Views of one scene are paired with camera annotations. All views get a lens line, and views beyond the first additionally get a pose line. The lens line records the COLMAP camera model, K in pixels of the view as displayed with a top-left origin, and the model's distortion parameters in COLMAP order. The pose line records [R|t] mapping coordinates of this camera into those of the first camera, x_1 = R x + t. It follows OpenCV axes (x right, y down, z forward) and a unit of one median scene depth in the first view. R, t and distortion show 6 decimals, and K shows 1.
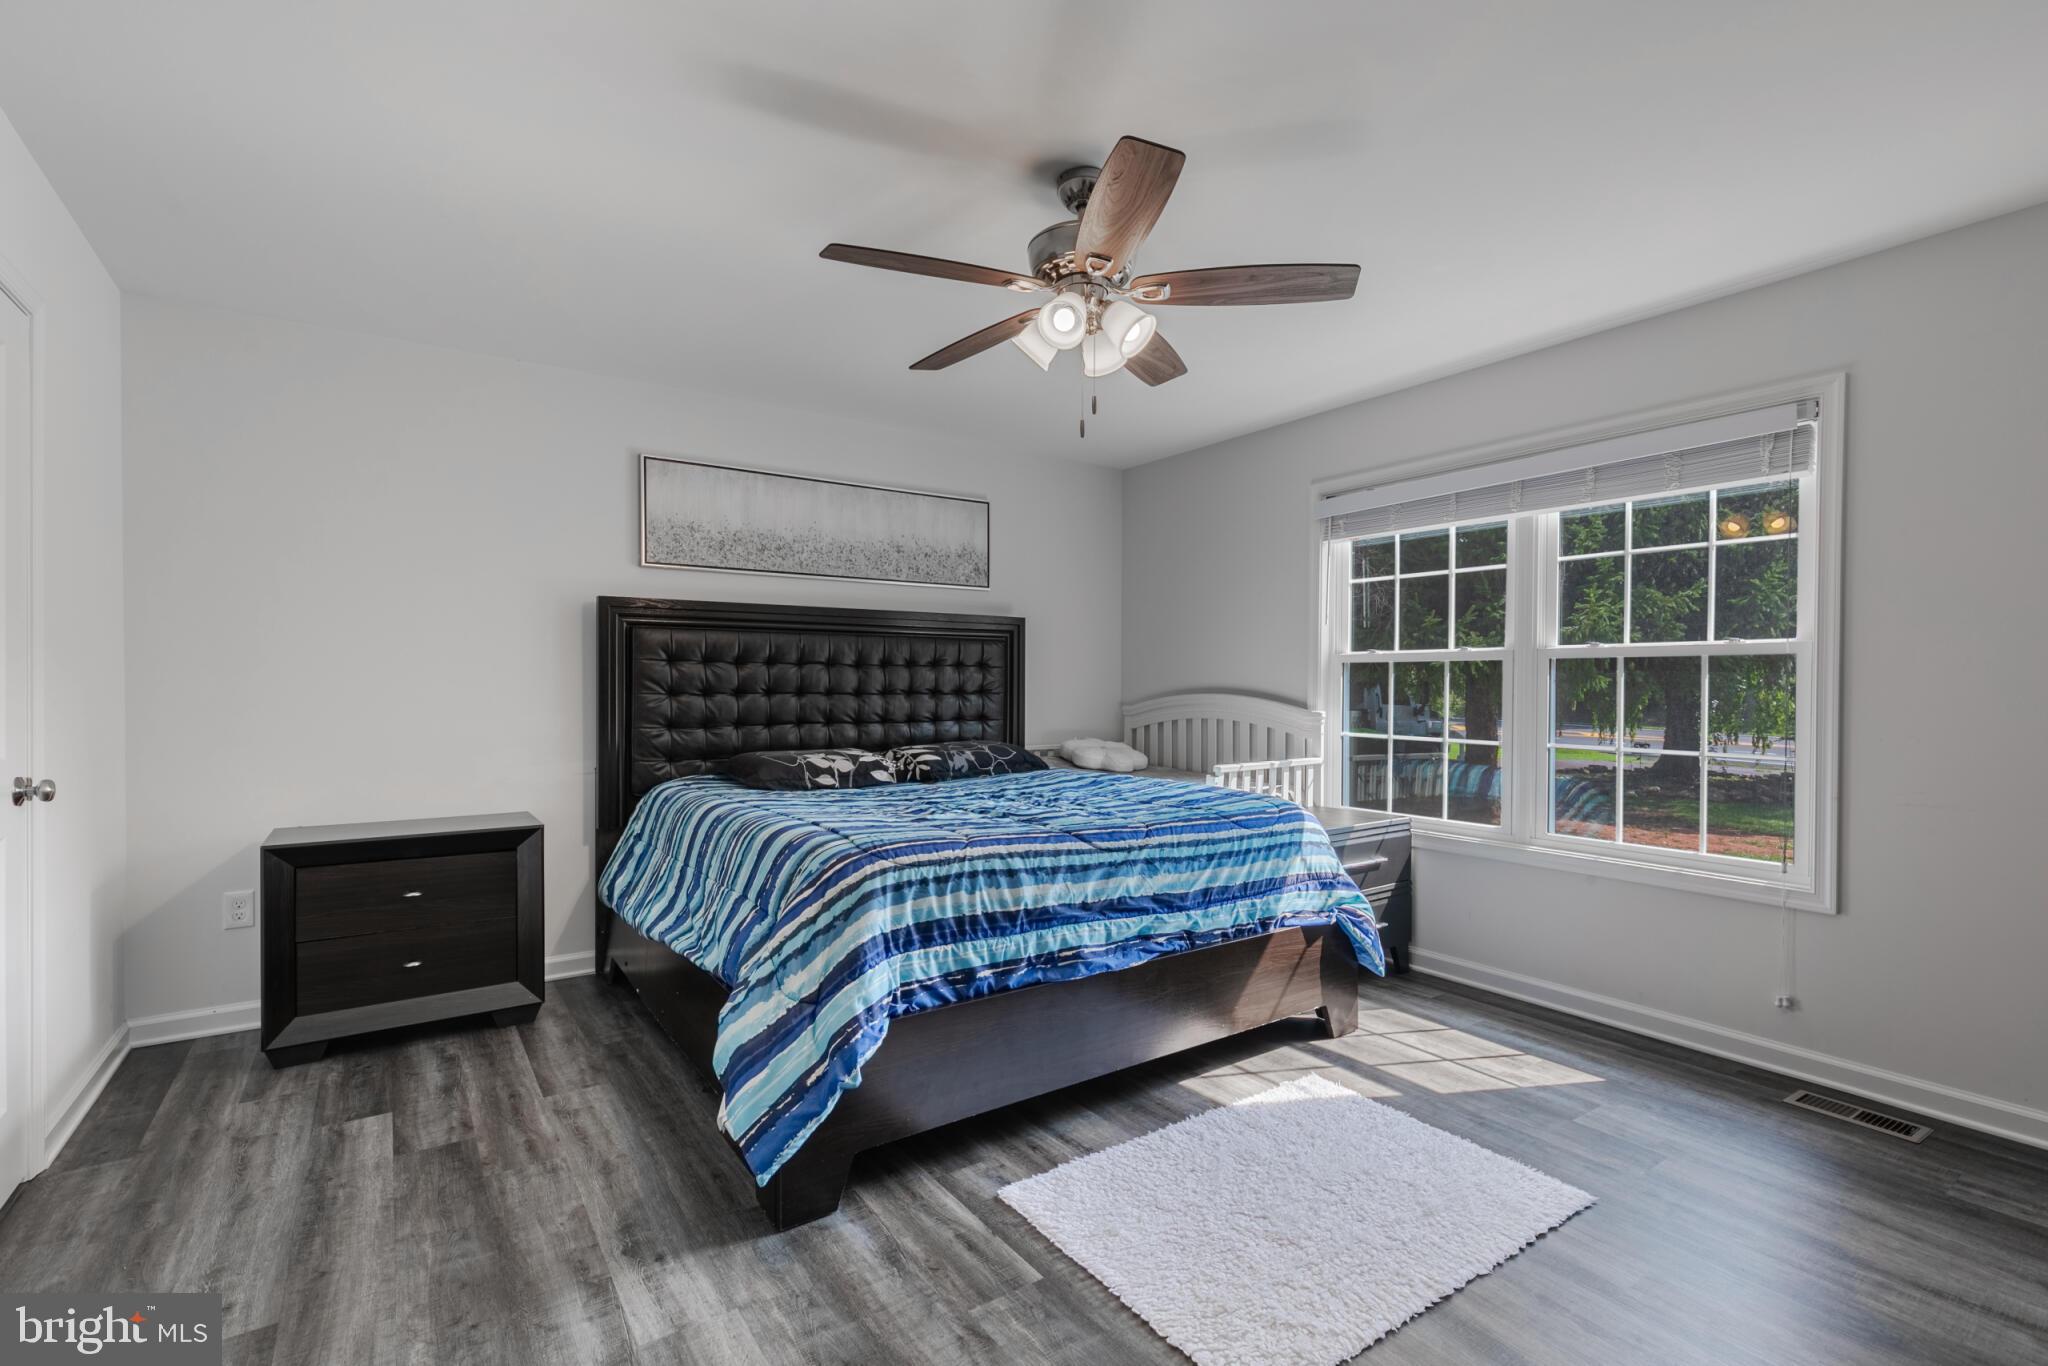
lens RADIAL K [[927.0, 0, 1017.2], [0, 927.0, 686.5], [0, 0, 1]] dist [-0.000932, -0.000202]
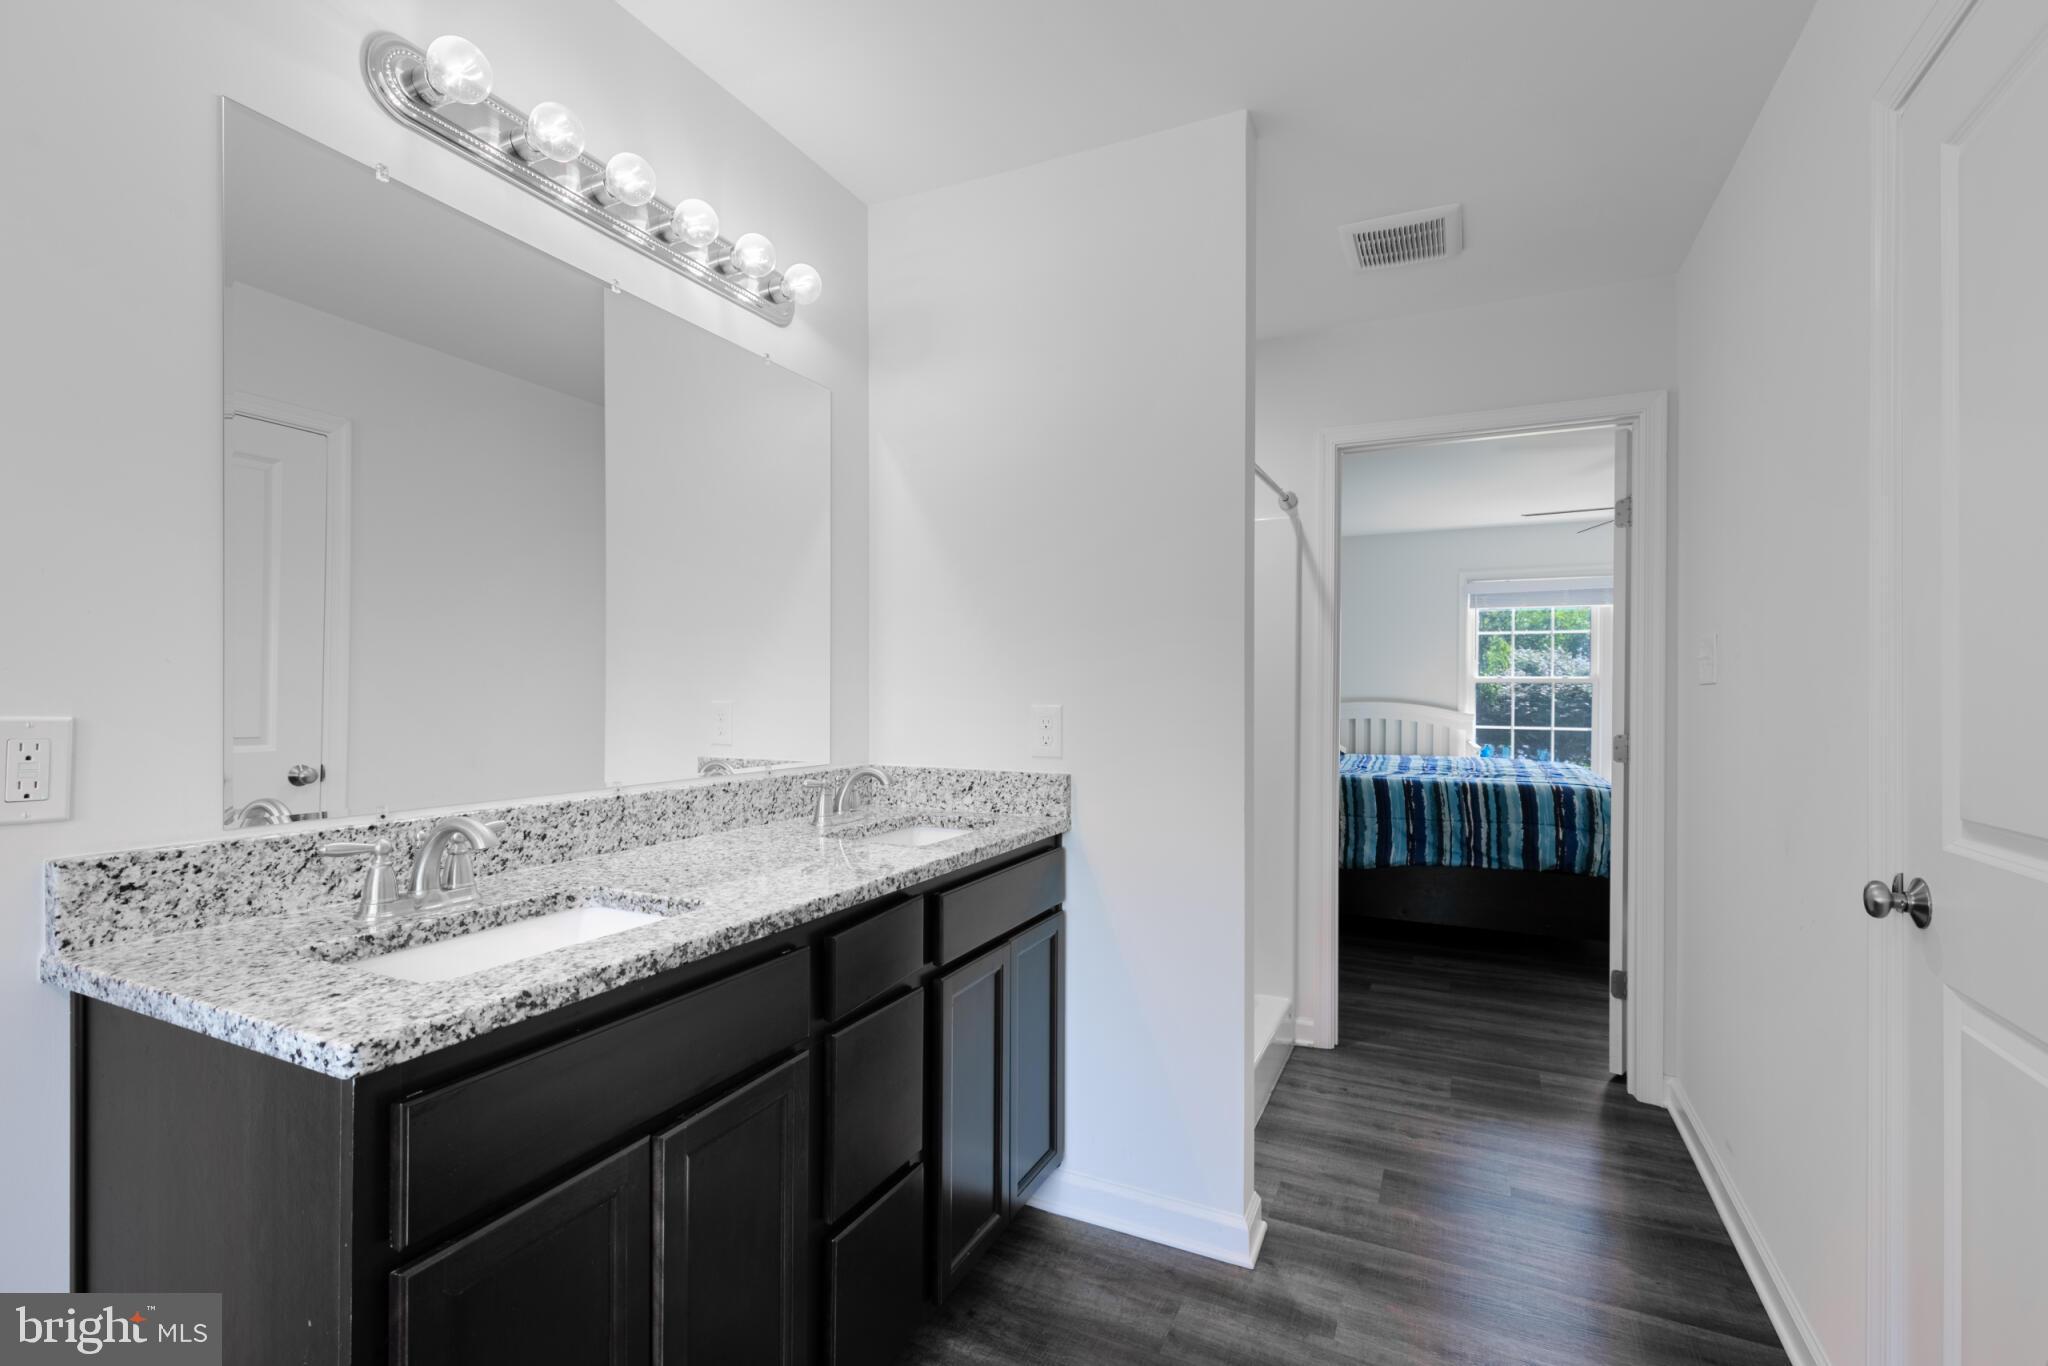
lens RADIAL K [[927.0, 0, 1019.0], [0, 927.0, 680.6], [0, 0, 1]] dist [-0.000932, -0.000202]
pose [[0.858567, 0.004116, 0.512684, -1.235744], [0.001827, 0.999937, -0.011088, -0.012875], [-0.512697, 0.010457, 0.858506, -0.003940]]
